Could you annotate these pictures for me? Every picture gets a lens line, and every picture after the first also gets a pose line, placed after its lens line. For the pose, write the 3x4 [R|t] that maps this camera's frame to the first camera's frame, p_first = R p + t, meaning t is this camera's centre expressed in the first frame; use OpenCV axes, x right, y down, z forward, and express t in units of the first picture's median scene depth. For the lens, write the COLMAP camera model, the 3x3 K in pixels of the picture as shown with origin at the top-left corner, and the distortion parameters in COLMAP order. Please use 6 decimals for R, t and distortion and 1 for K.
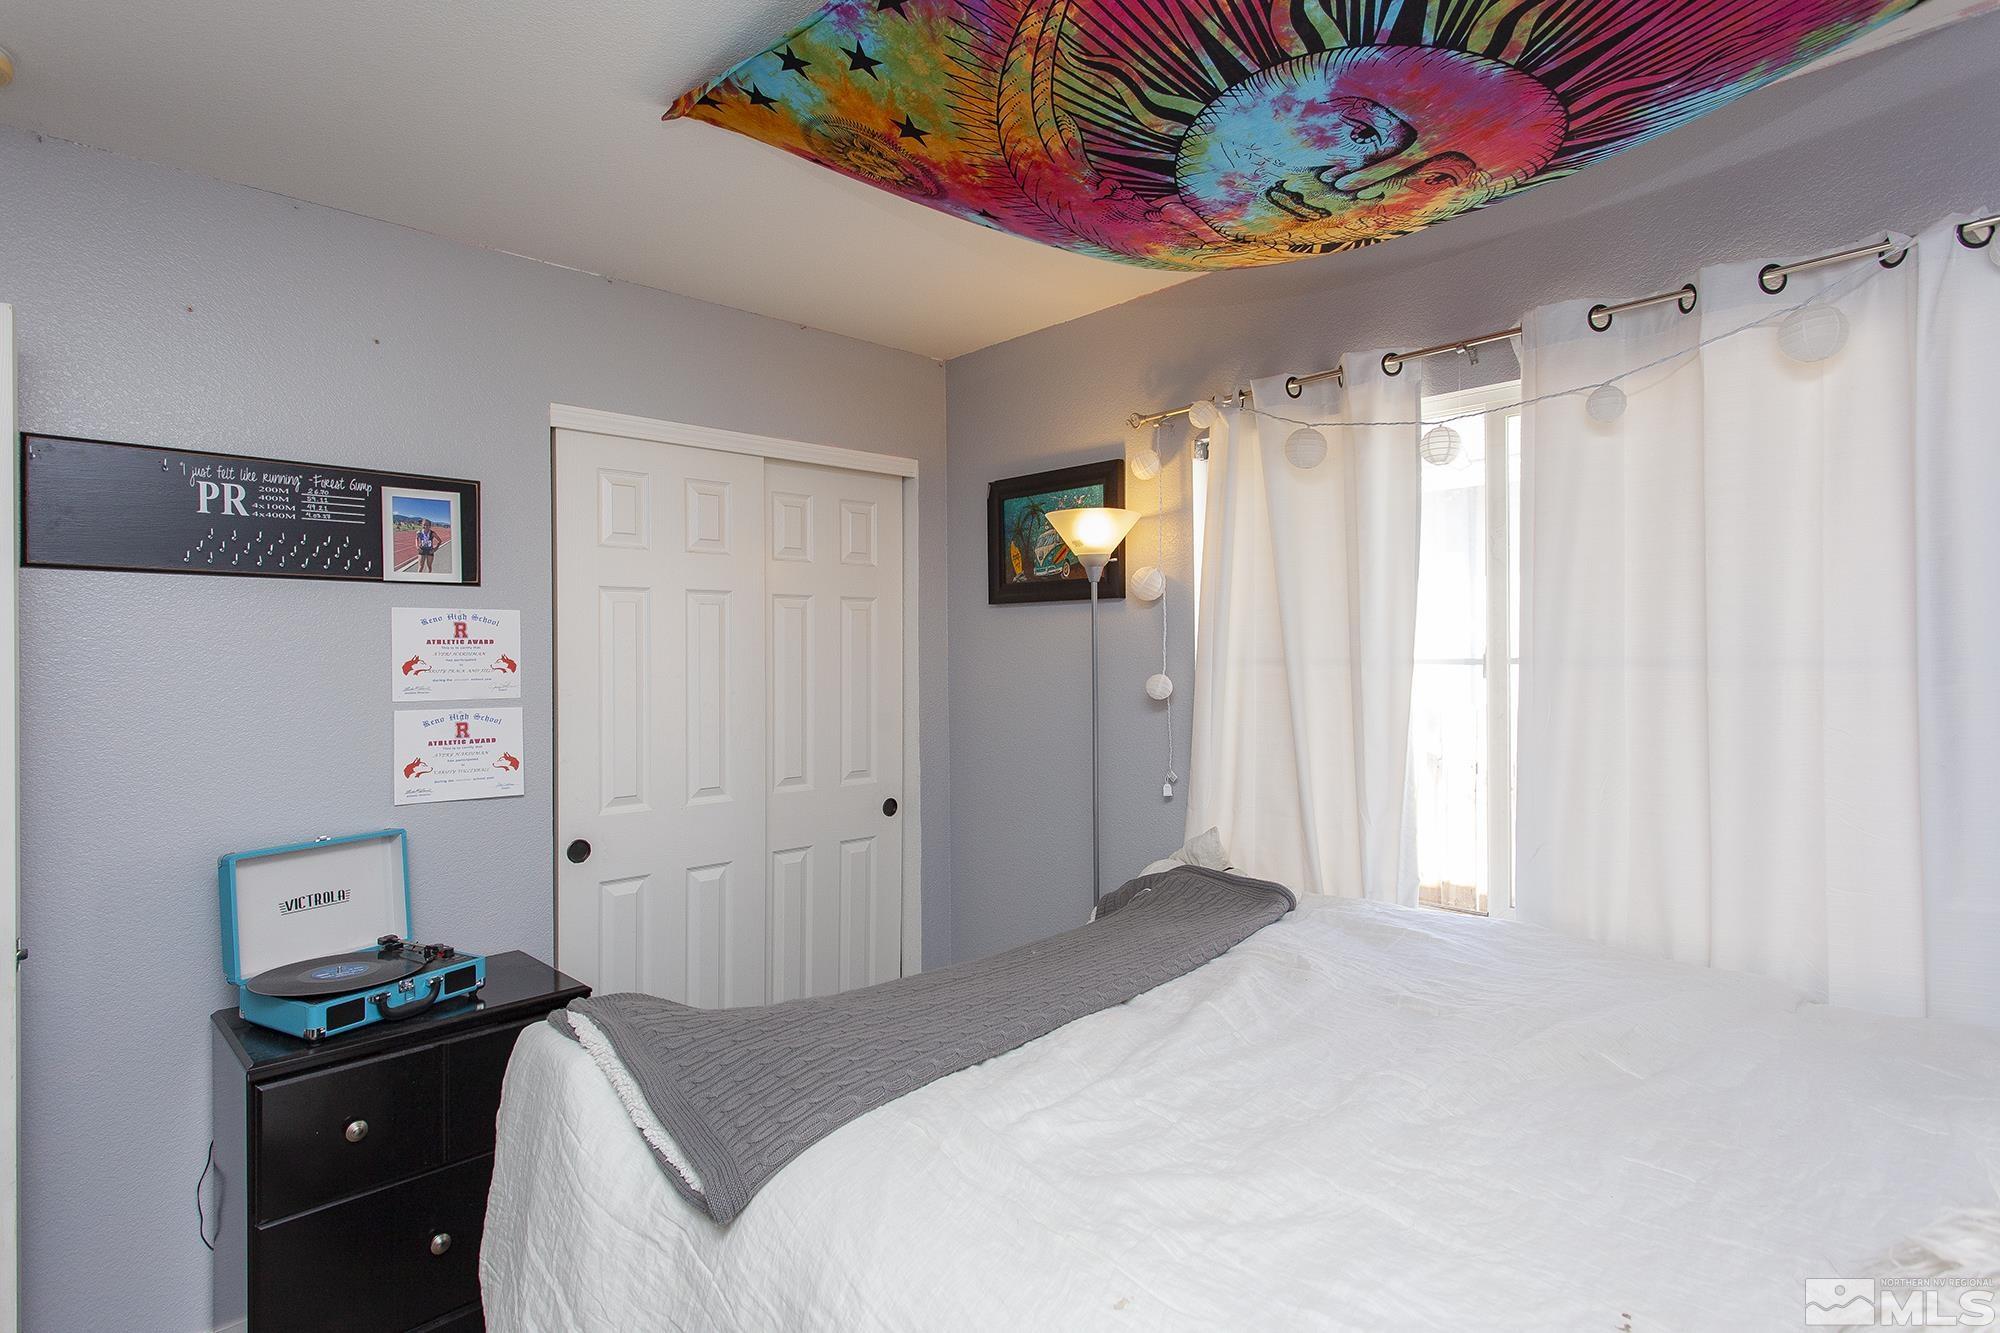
lens RADIAL K [[1013.5, 0, 989.1], [0, 1013.5, 601.7], [0, 0, 1]] dist [0.000828, 0.000317]
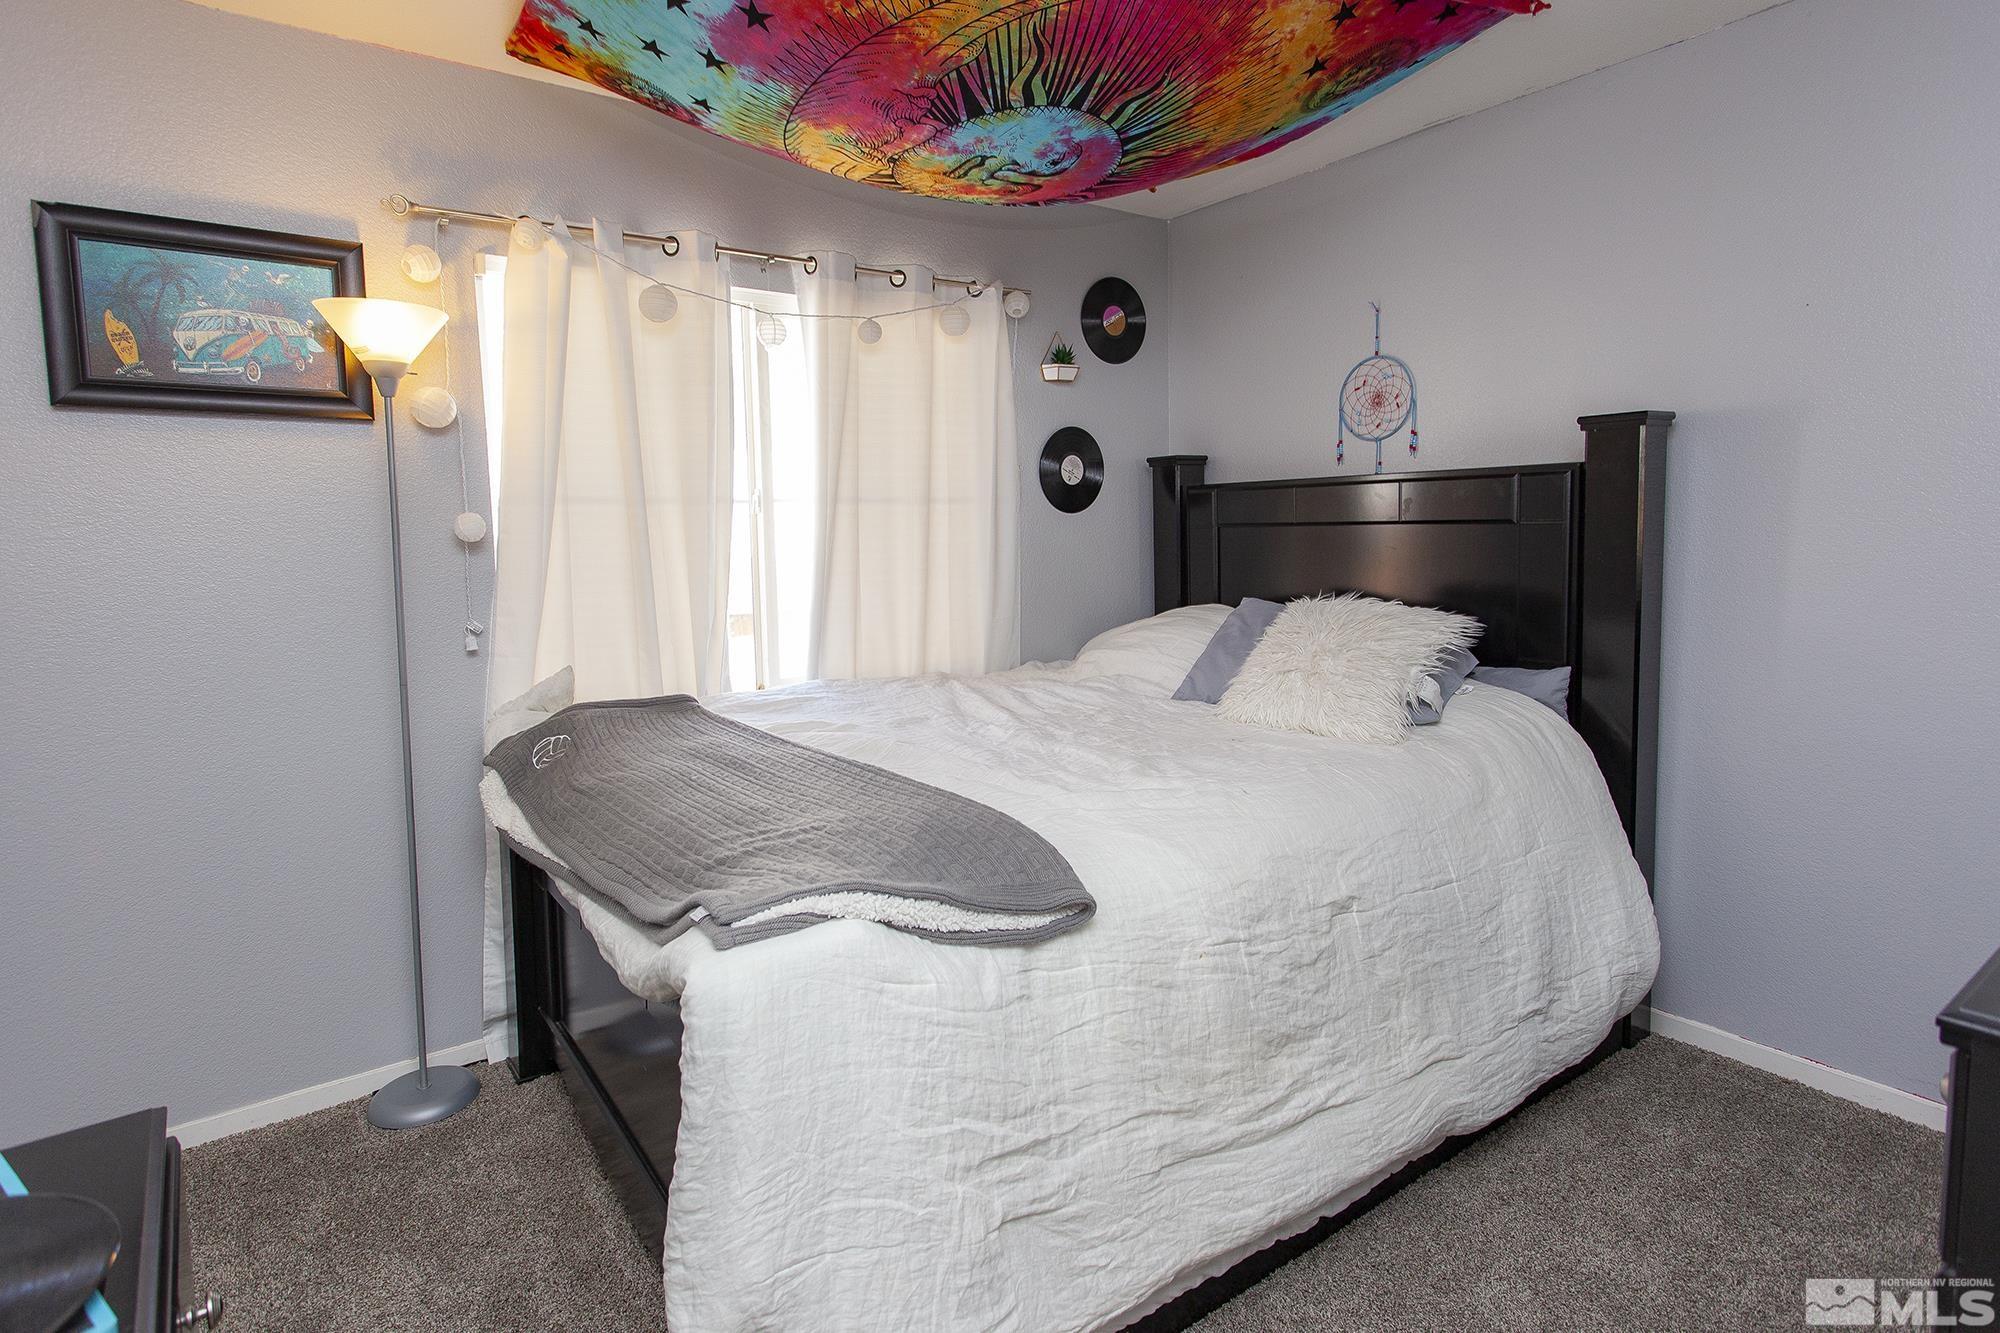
lens RADIAL K [[1039.3, 0, 1009.3], [0, 1039.3, 600.9], [0, 0, 1]] dist [-0.000145, 0.000134]
pose [[0.109373, -0.065443, 0.991844, -1.153285], [-0.035183, 0.996950, 0.069660, 0.114354], [-0.993378, -0.042515, 0.106737, 0.727563]]
